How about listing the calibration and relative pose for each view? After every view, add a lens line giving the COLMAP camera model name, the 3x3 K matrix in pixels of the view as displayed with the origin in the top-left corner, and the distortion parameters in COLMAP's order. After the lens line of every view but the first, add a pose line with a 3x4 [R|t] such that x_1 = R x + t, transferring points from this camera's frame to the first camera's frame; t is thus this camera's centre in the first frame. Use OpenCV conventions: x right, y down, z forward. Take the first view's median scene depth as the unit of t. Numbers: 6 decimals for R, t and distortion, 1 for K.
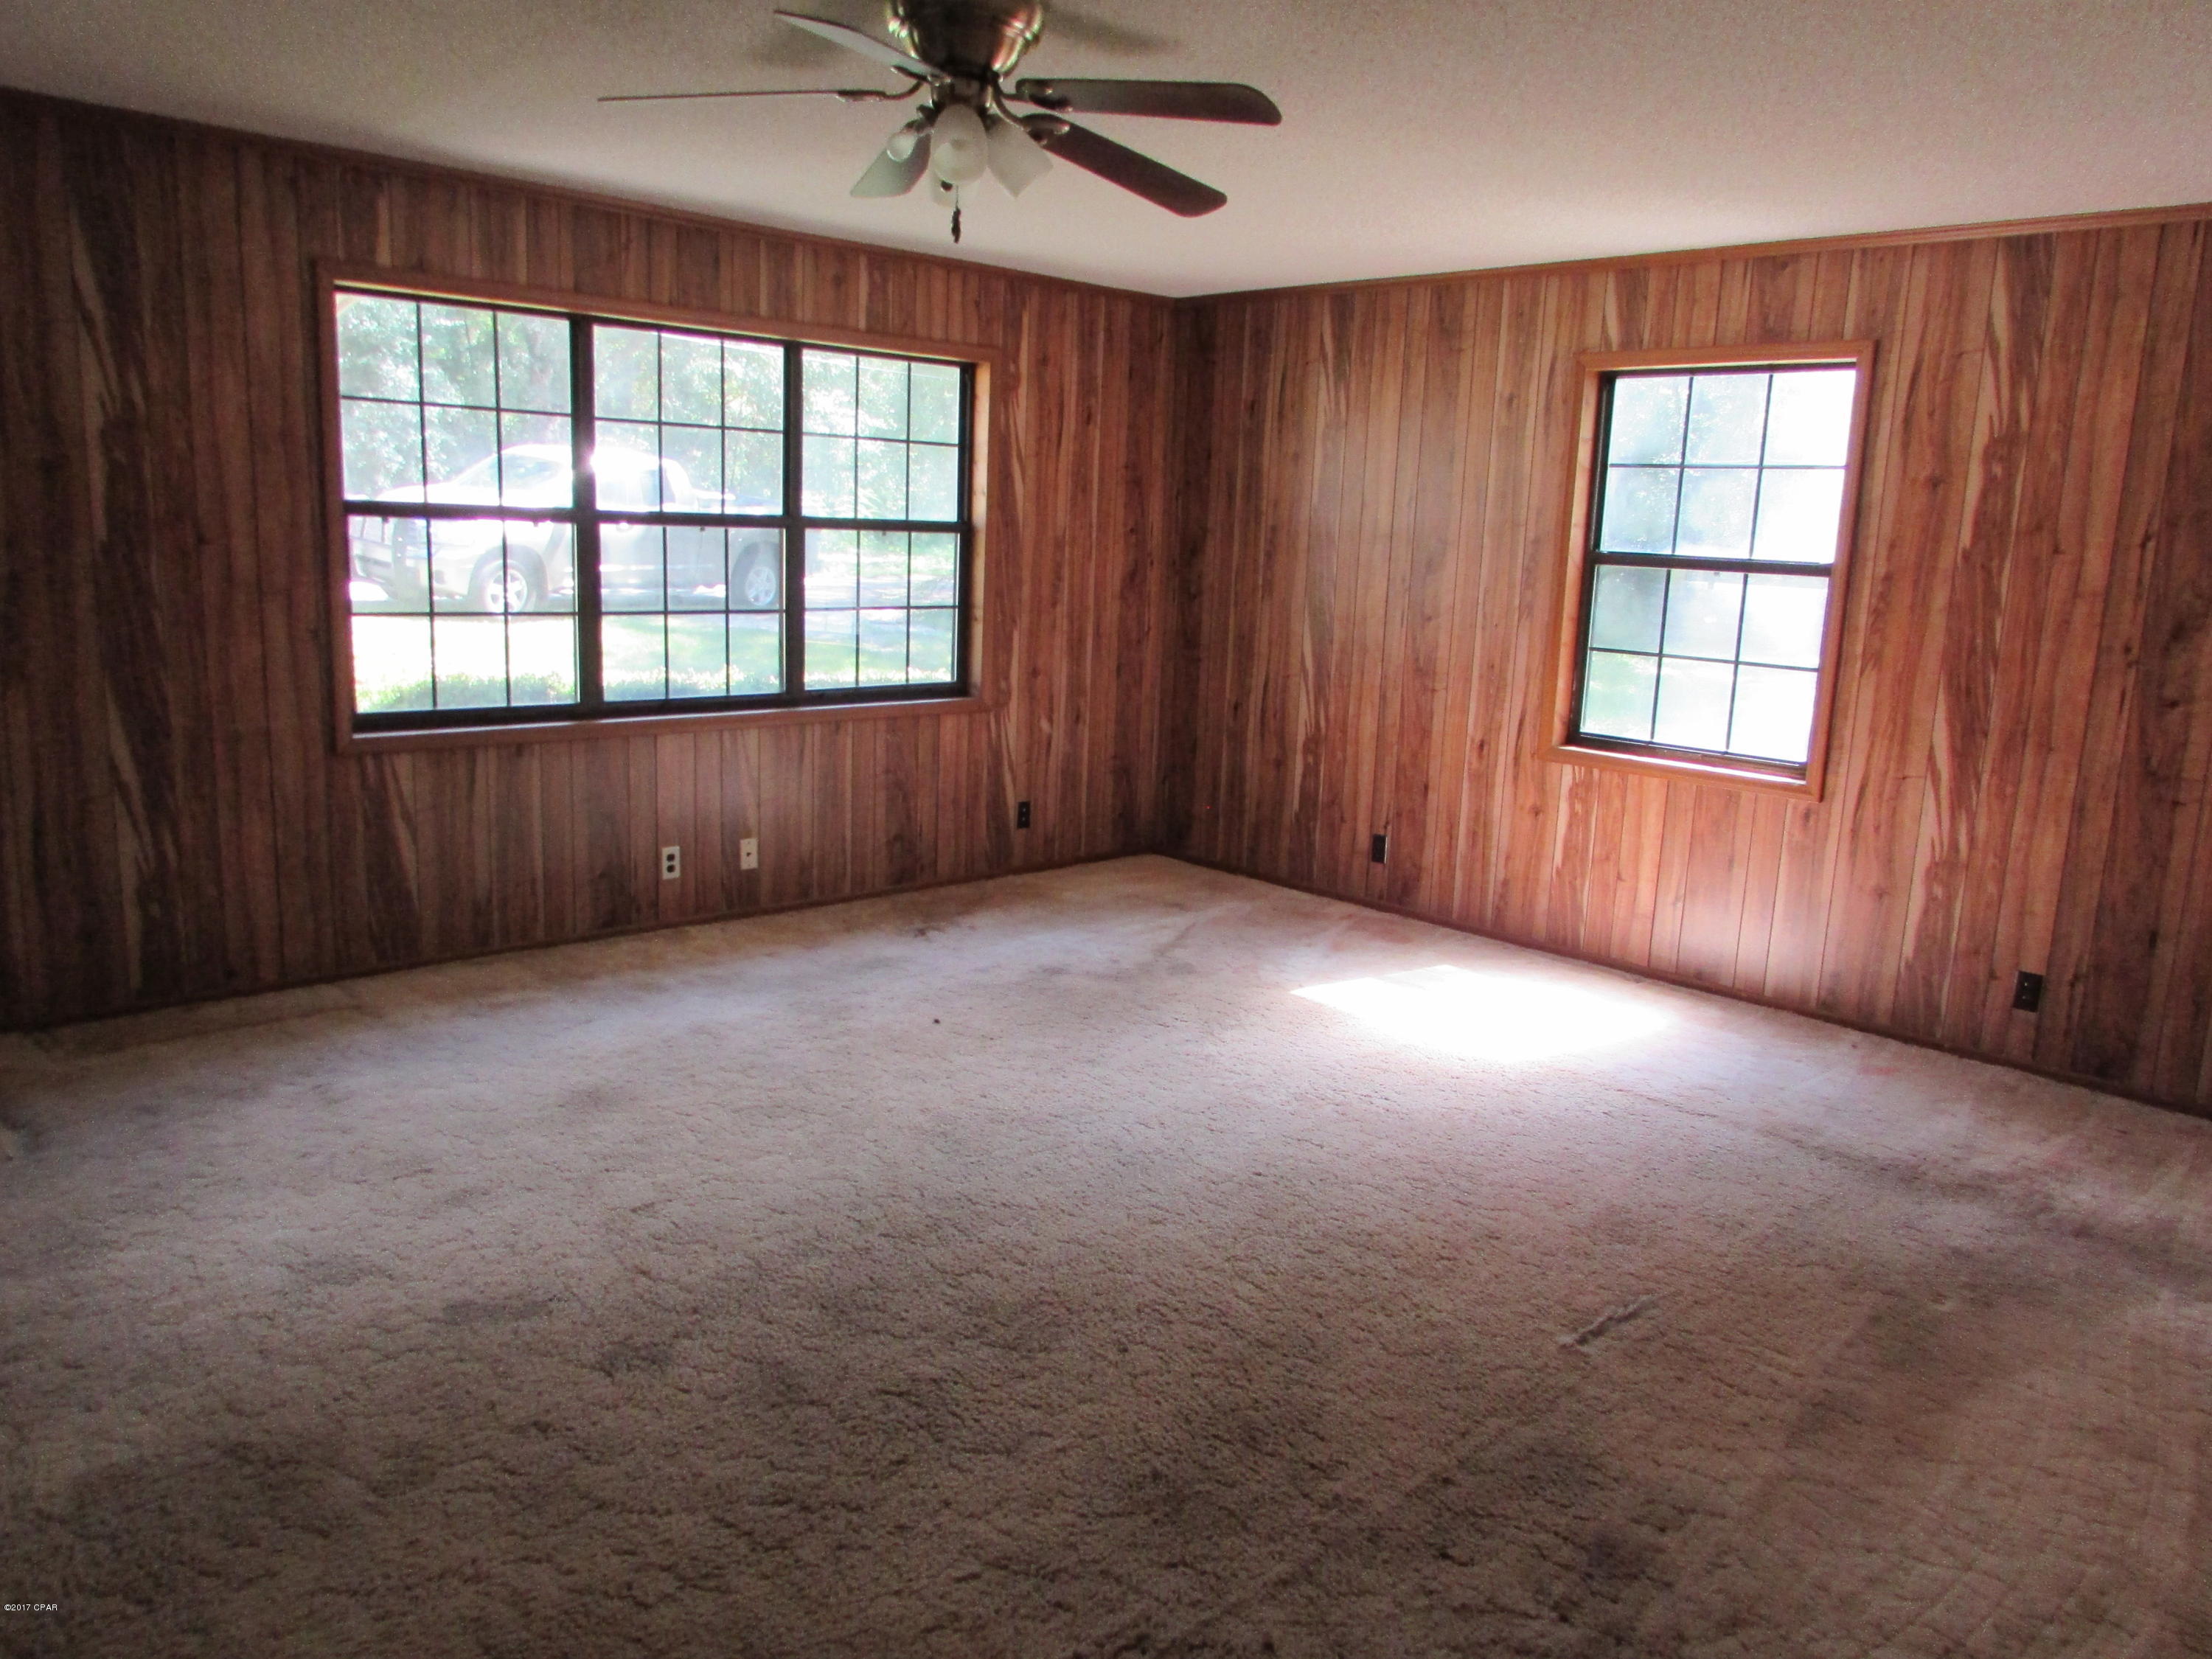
lens RADIAL K [[1602.9, 0, 1106.0], [0, 1602.9, 829.5], [0, 0, 1]] dist [-0.008241, -0.000901]
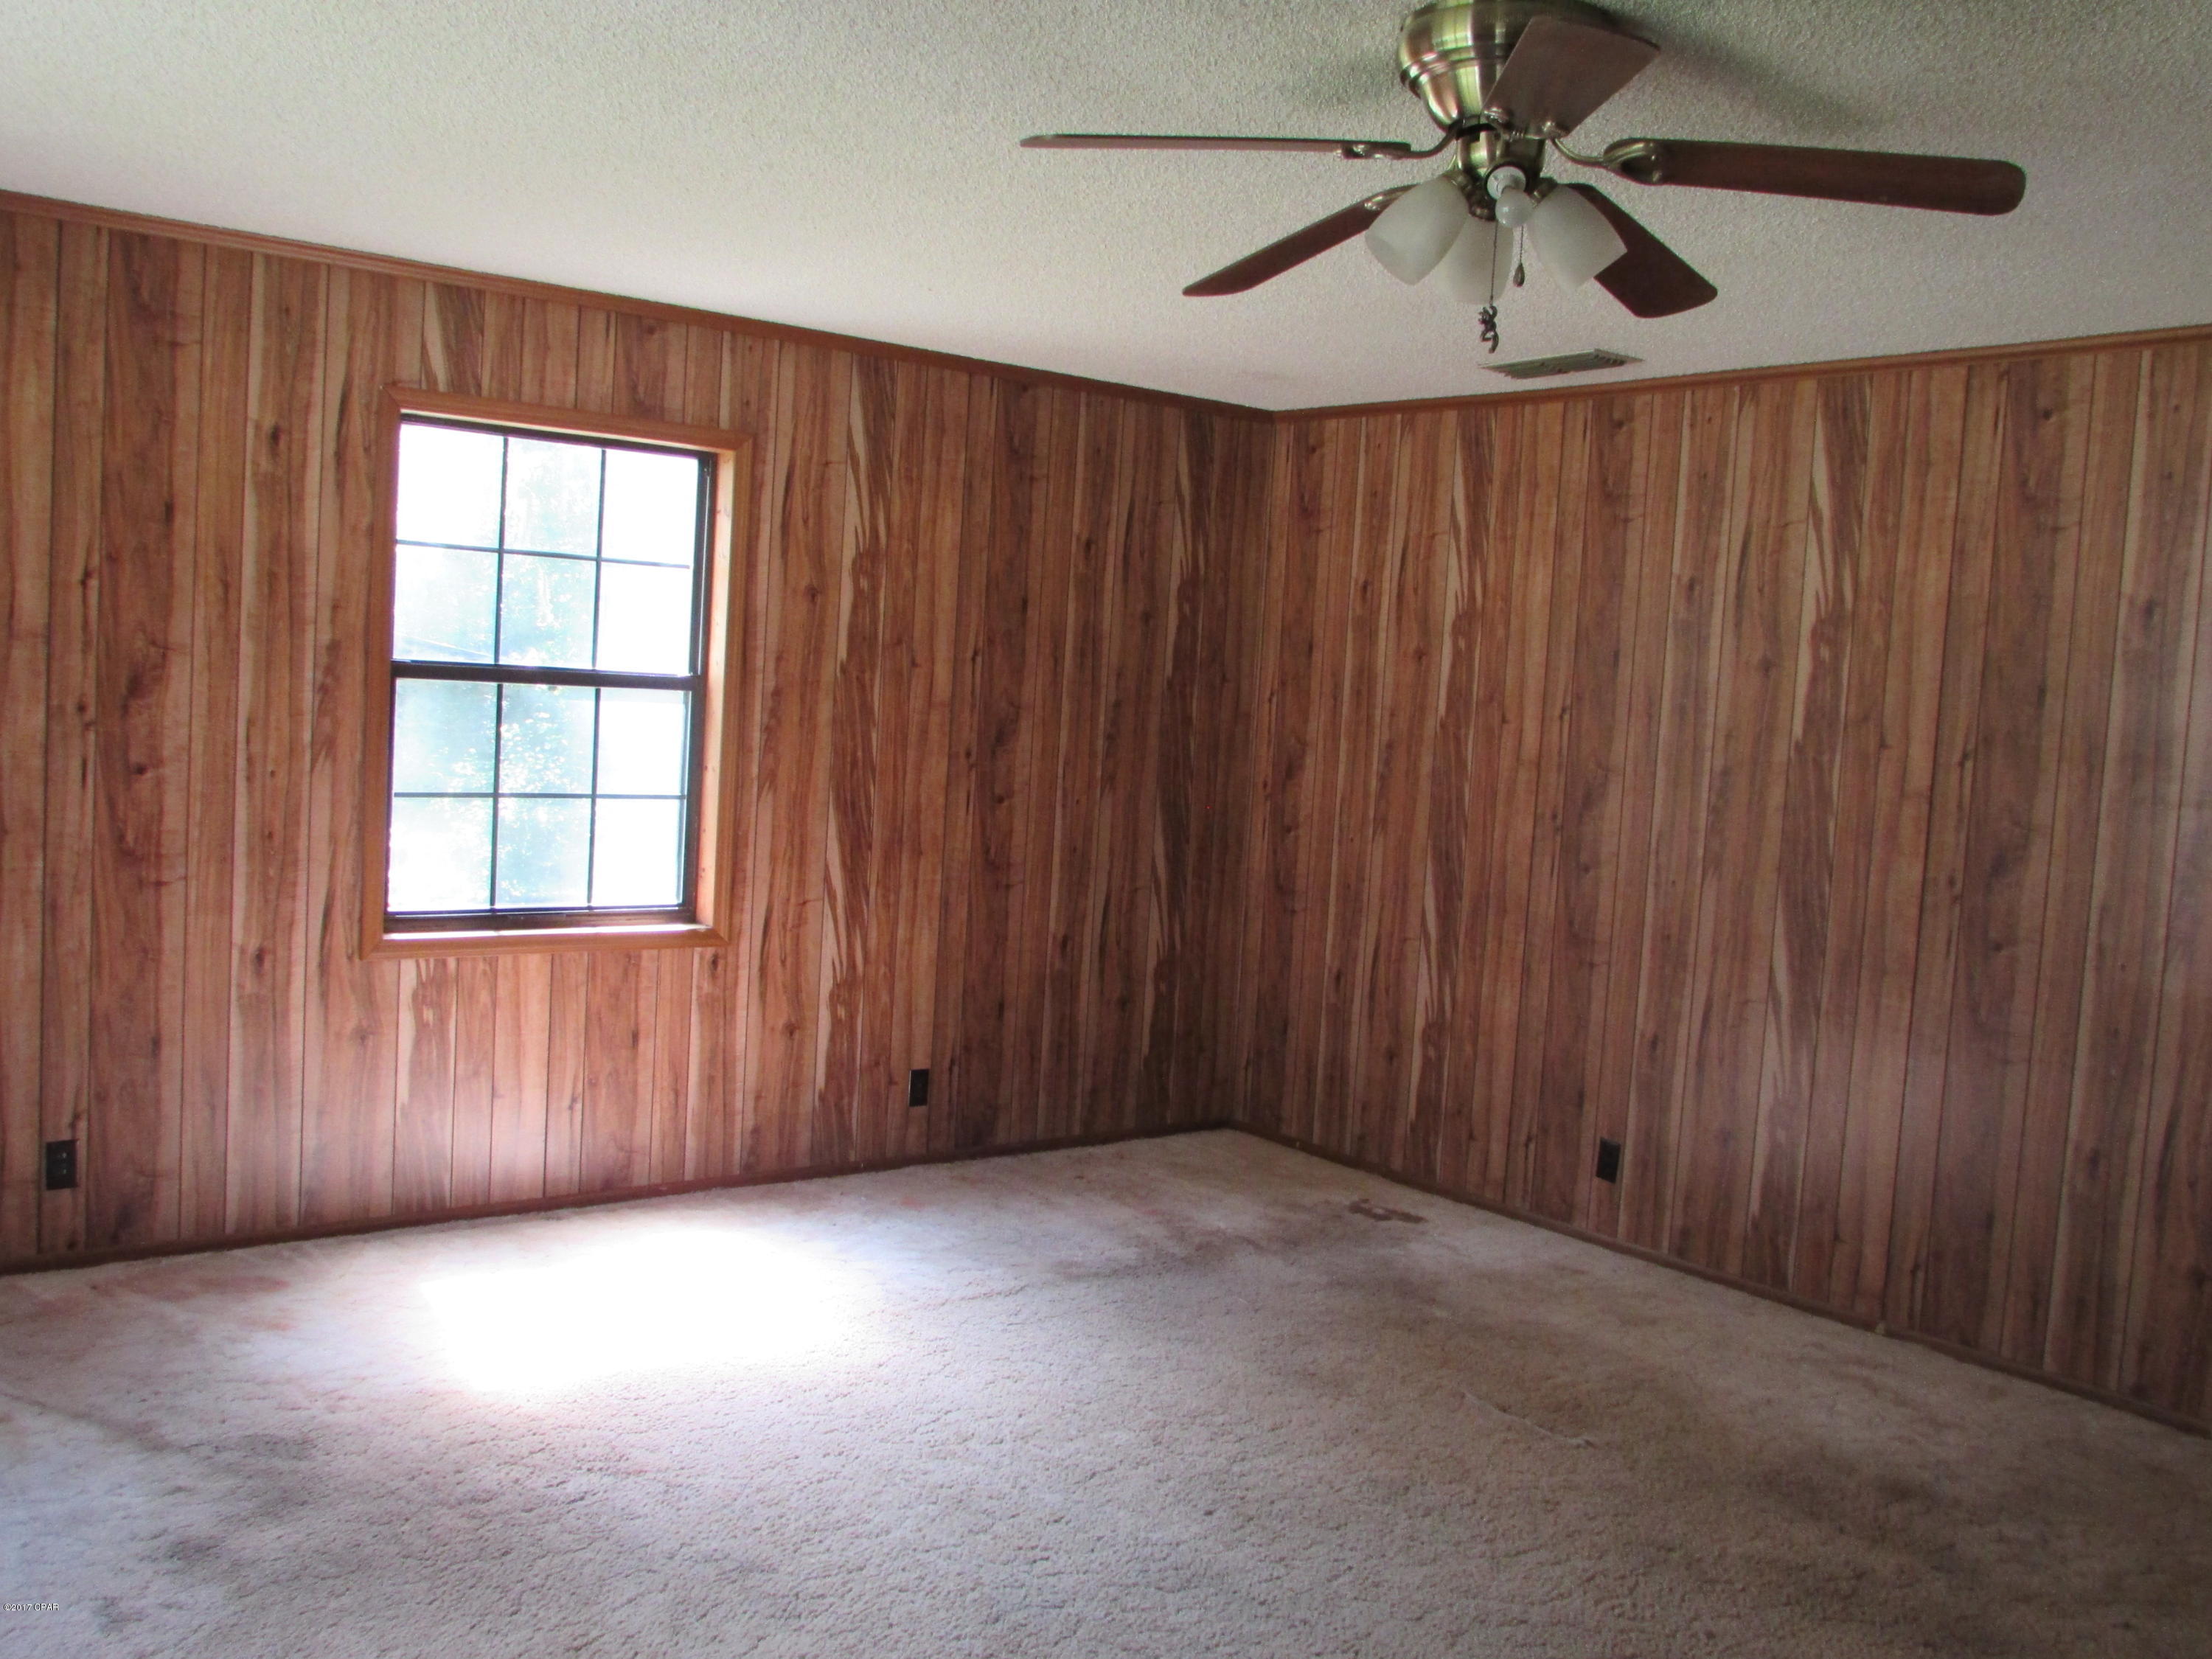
lens RADIAL K [[2076.9, 0, 1106.0], [0, 2076.9, 829.5], [0, 0, 1]] dist [-0.017268, 0.011878]
pose [[0.083004, -0.121308, 0.989138, -0.686648], [0.127096, 0.985747, 0.110227, -0.186190], [-0.988411, 0.116566, 0.097238, 0.700592]]
